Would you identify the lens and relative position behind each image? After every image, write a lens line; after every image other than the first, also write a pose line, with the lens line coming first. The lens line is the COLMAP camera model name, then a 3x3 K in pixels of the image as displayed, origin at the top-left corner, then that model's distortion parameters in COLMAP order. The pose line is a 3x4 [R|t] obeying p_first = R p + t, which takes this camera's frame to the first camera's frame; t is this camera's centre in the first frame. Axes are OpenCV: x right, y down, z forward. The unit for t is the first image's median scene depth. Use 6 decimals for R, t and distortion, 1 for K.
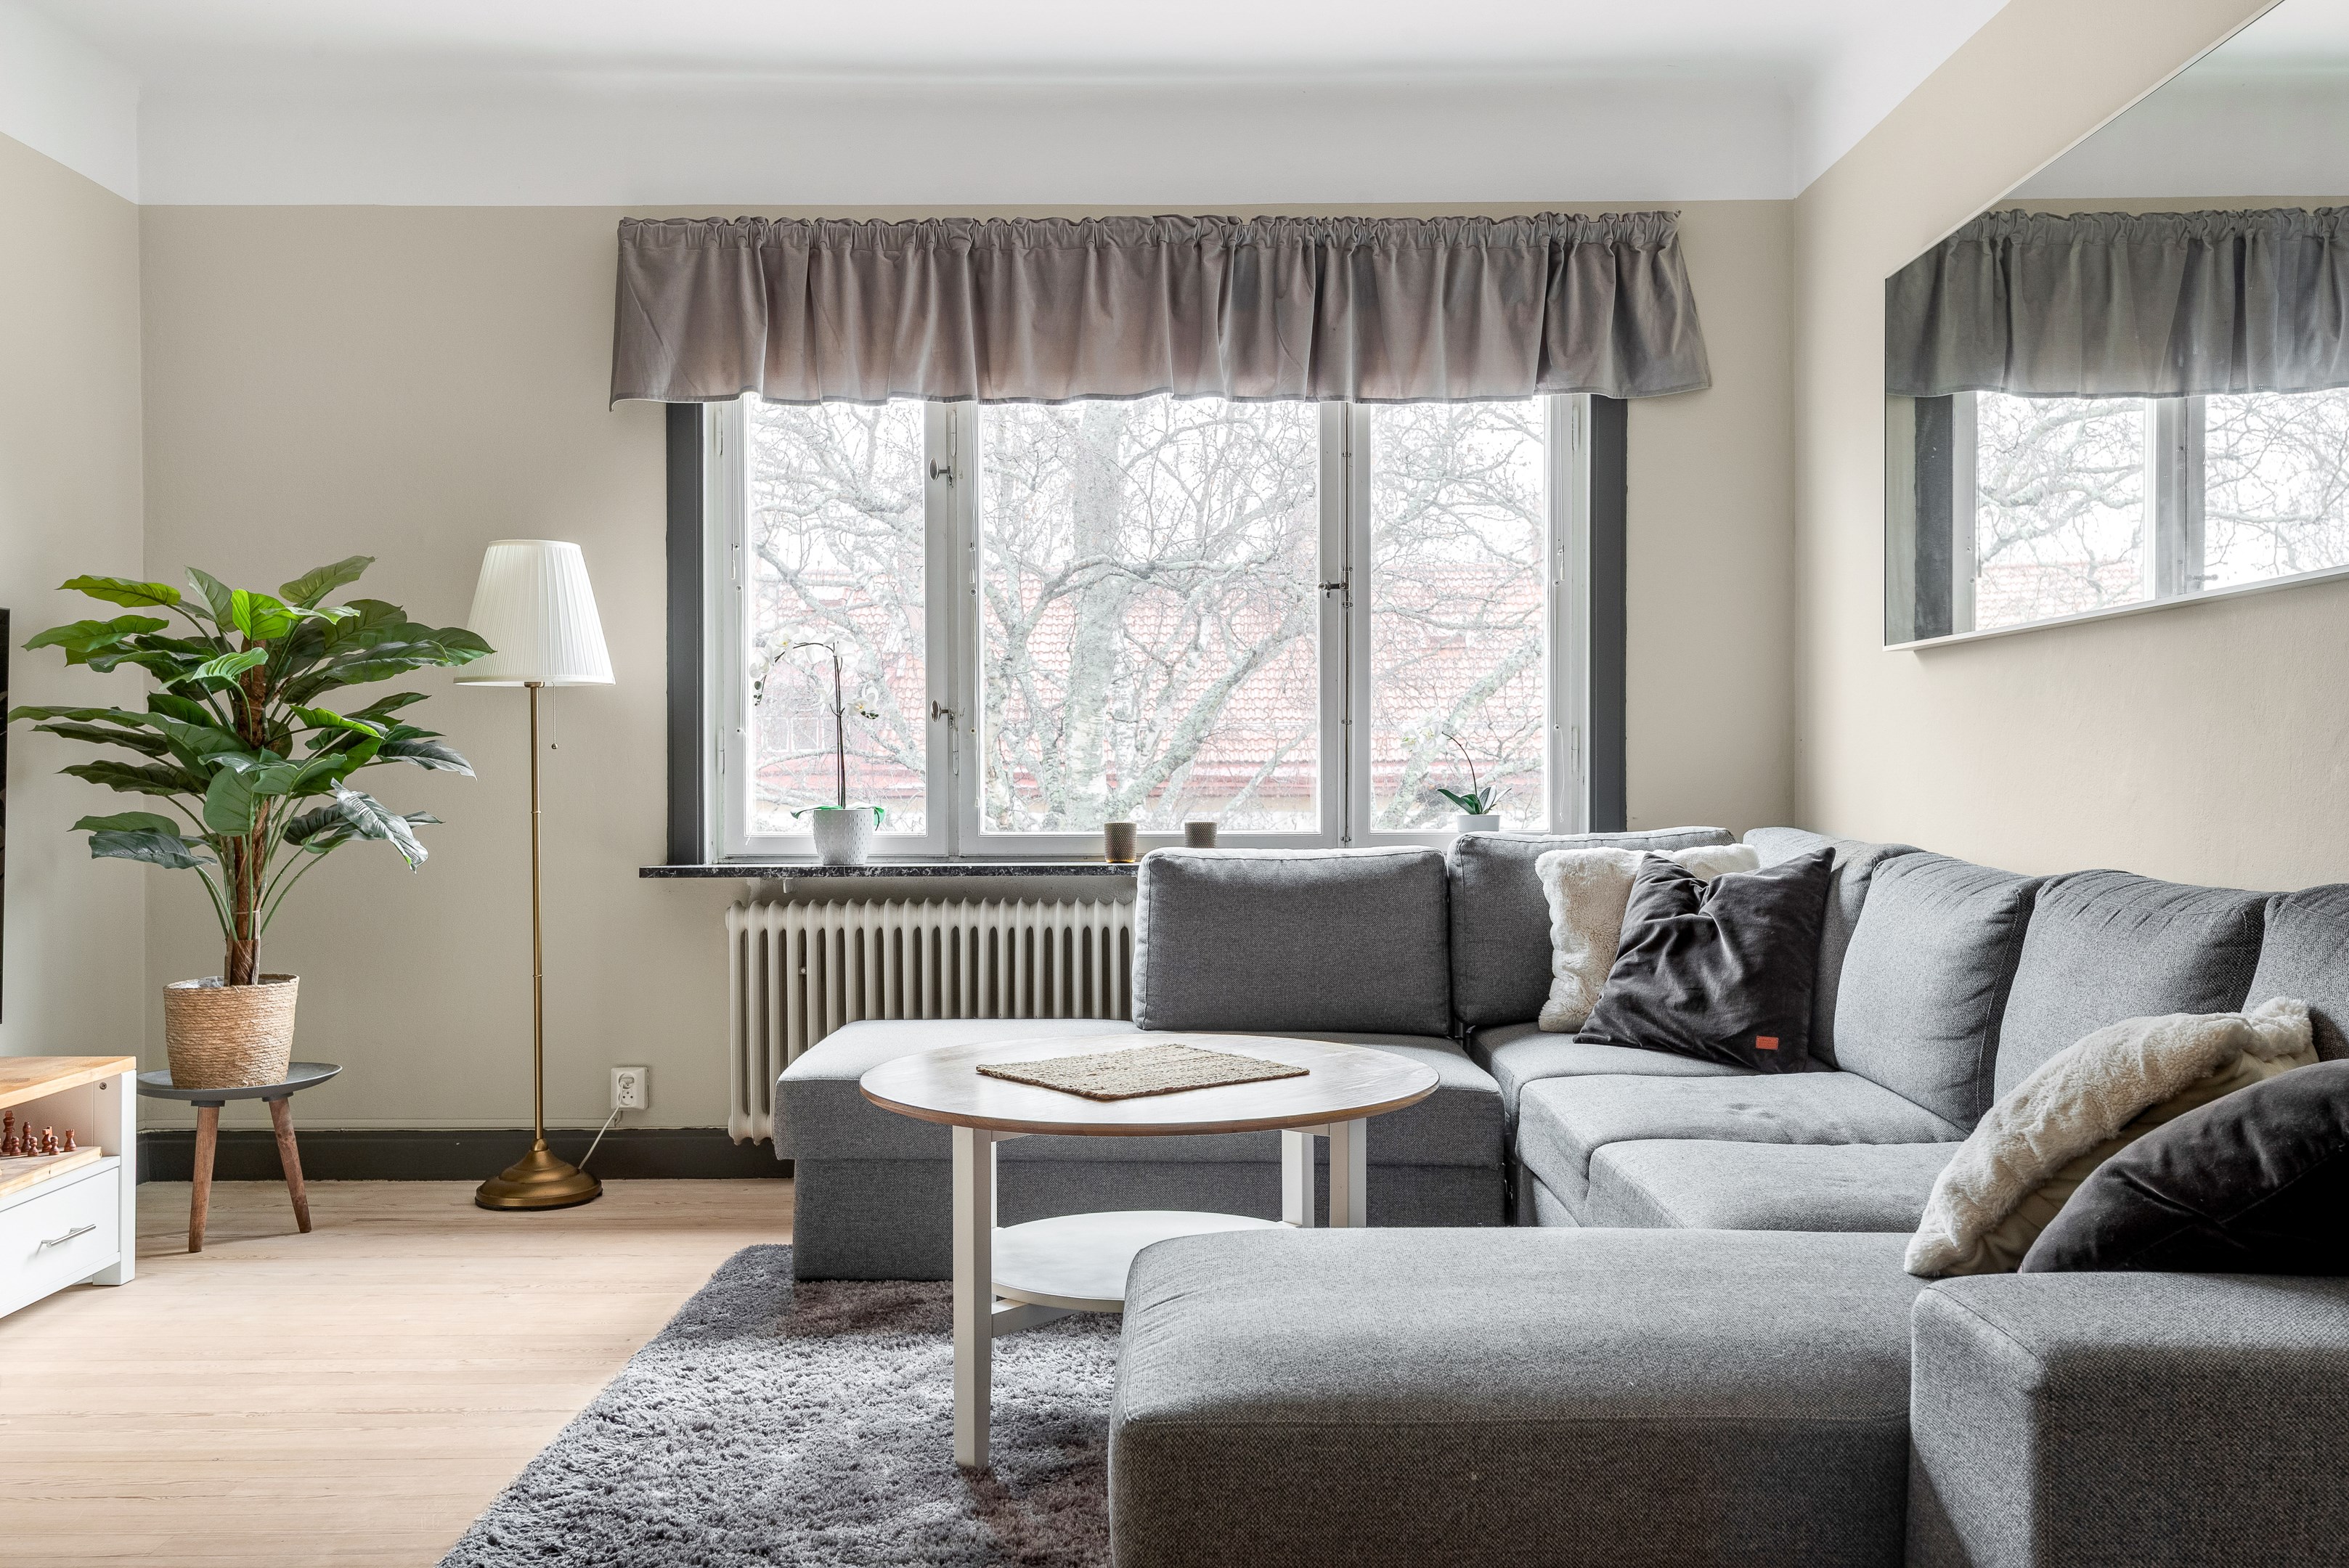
lens RADIAL K [[2055.9, 0, 1166.2], [0, 2055.9, 781.0], [0, 0, 1]] dist [0.035479, -0.025331]
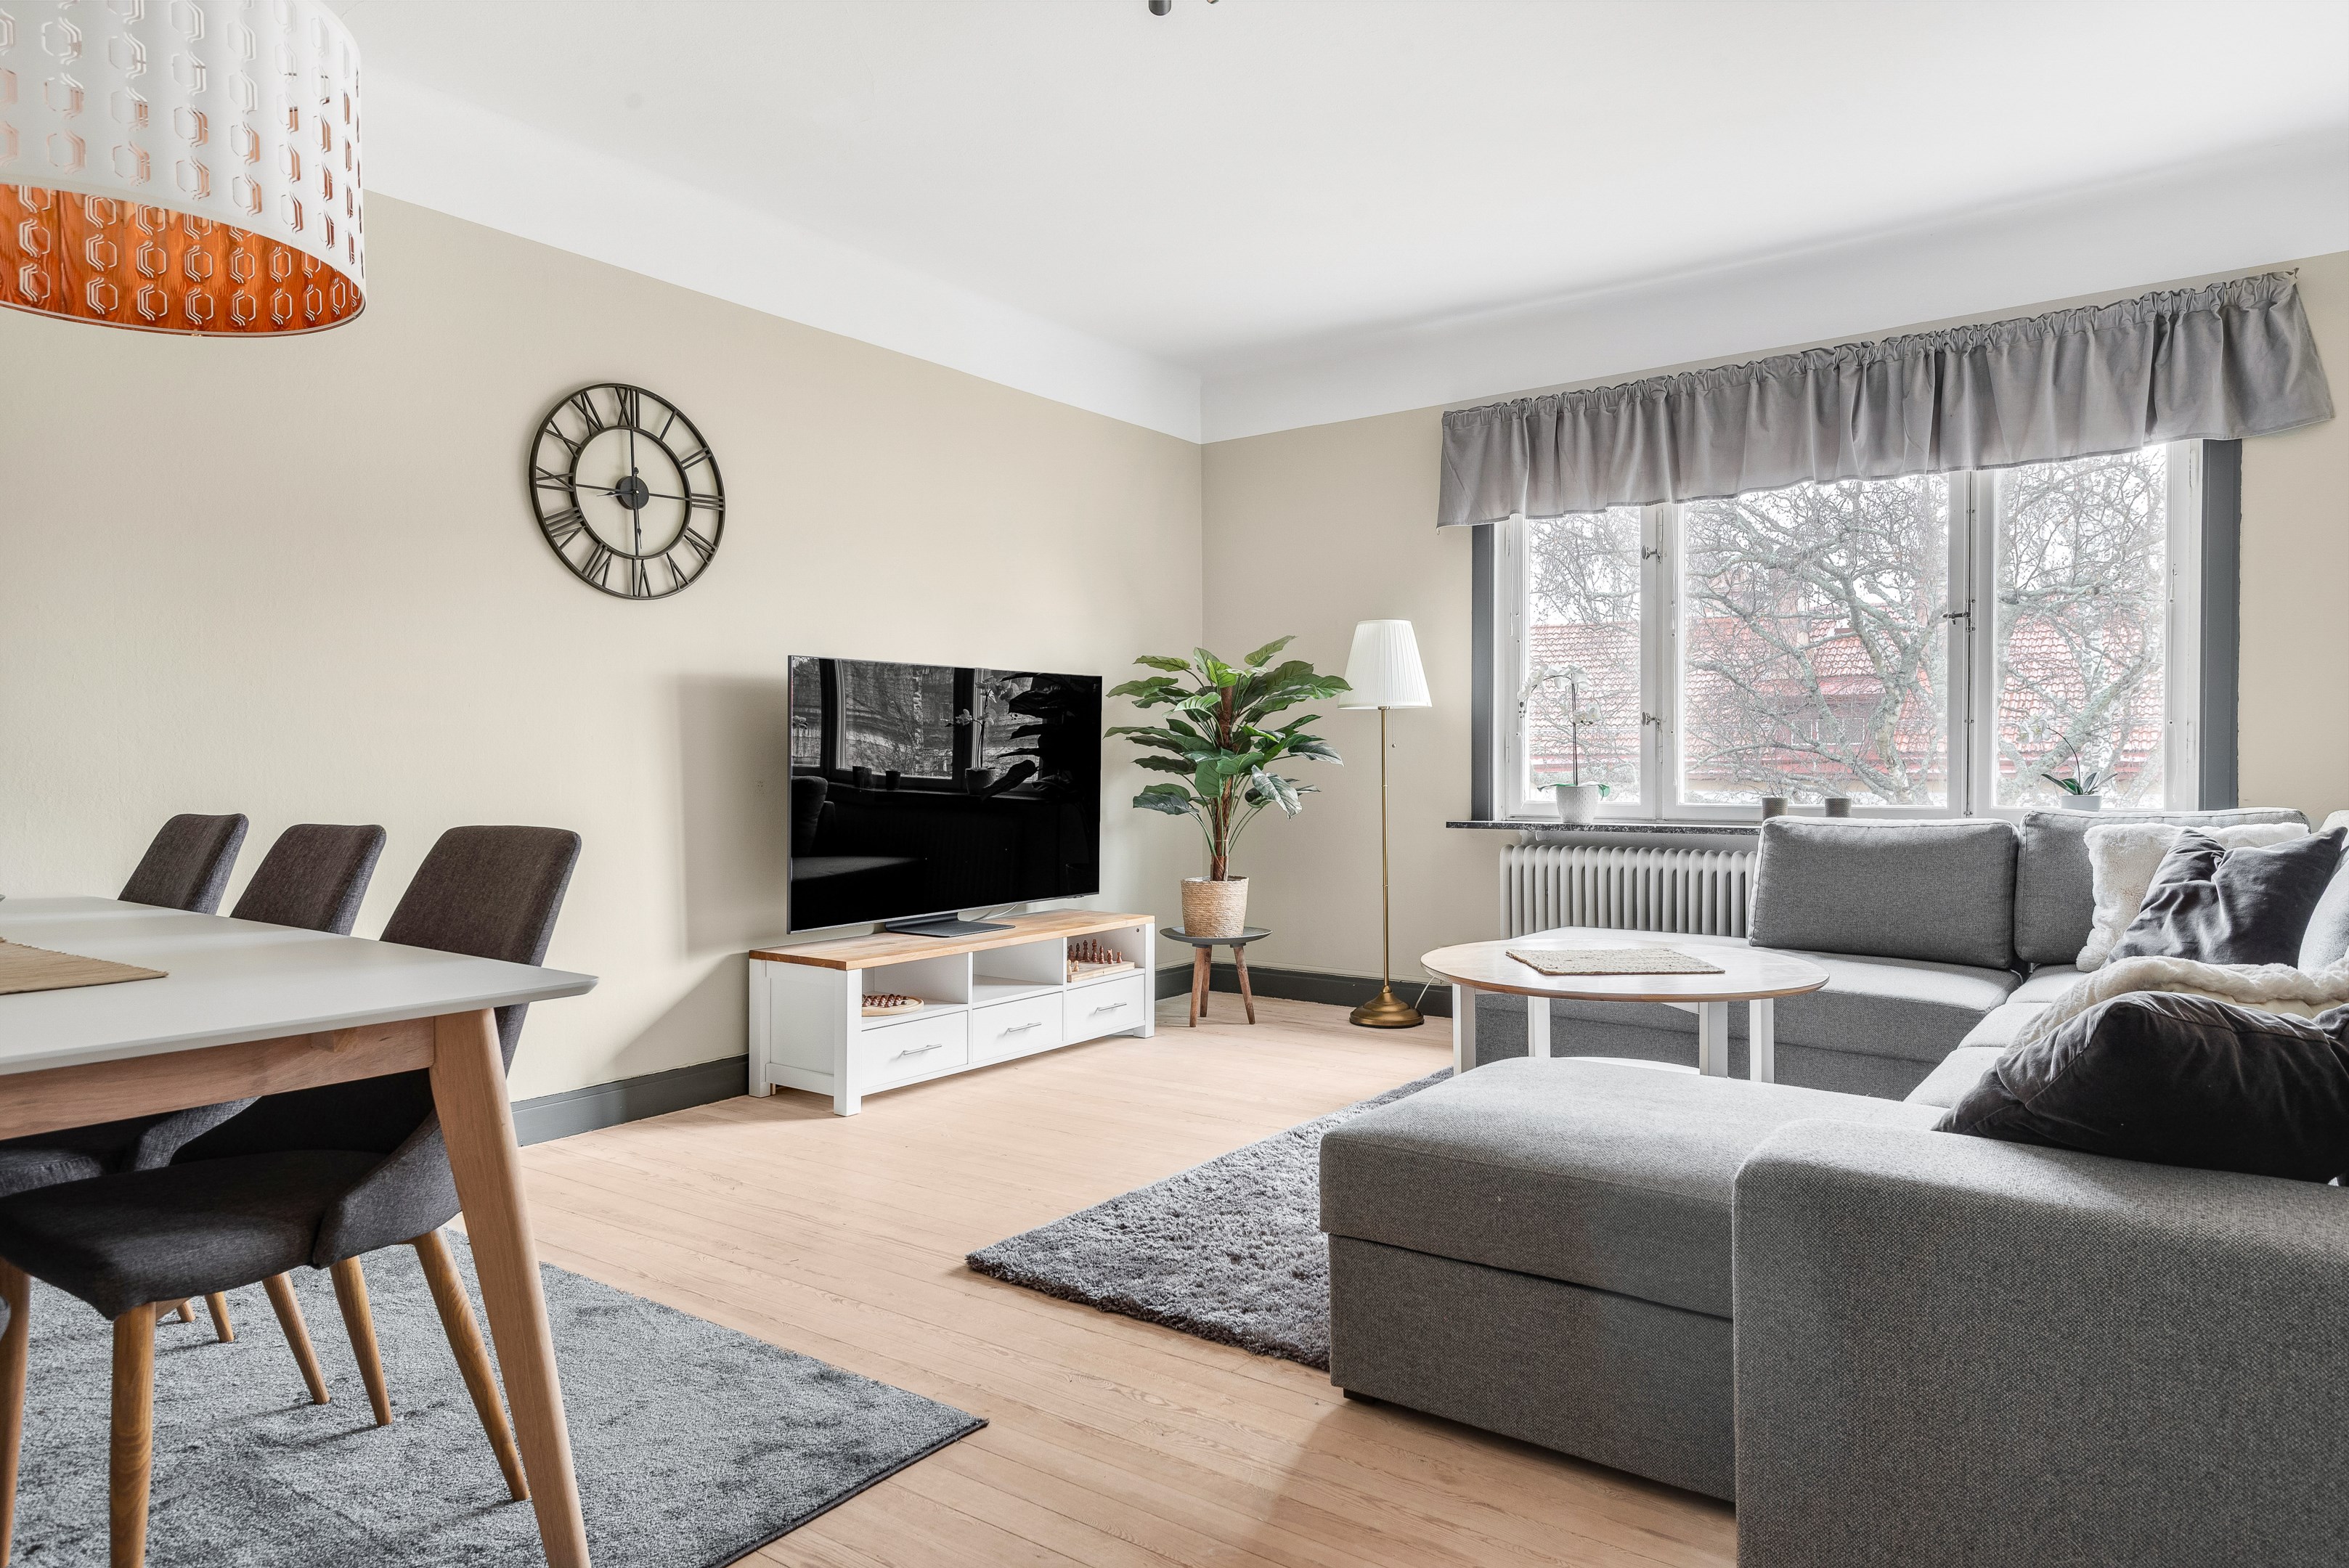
lens RADIAL K [[1446.1, 0, 1160.3], [0, 1446.1, 788.2], [0, 0, 1]] dist [0.021079, -0.014038]
pose [[0.800413, 0.010004, -0.599366, 0.237062], [-0.000989, 0.999881, 0.015368, -0.000631], [0.599448, -0.011708, 0.800328, -0.024102]]
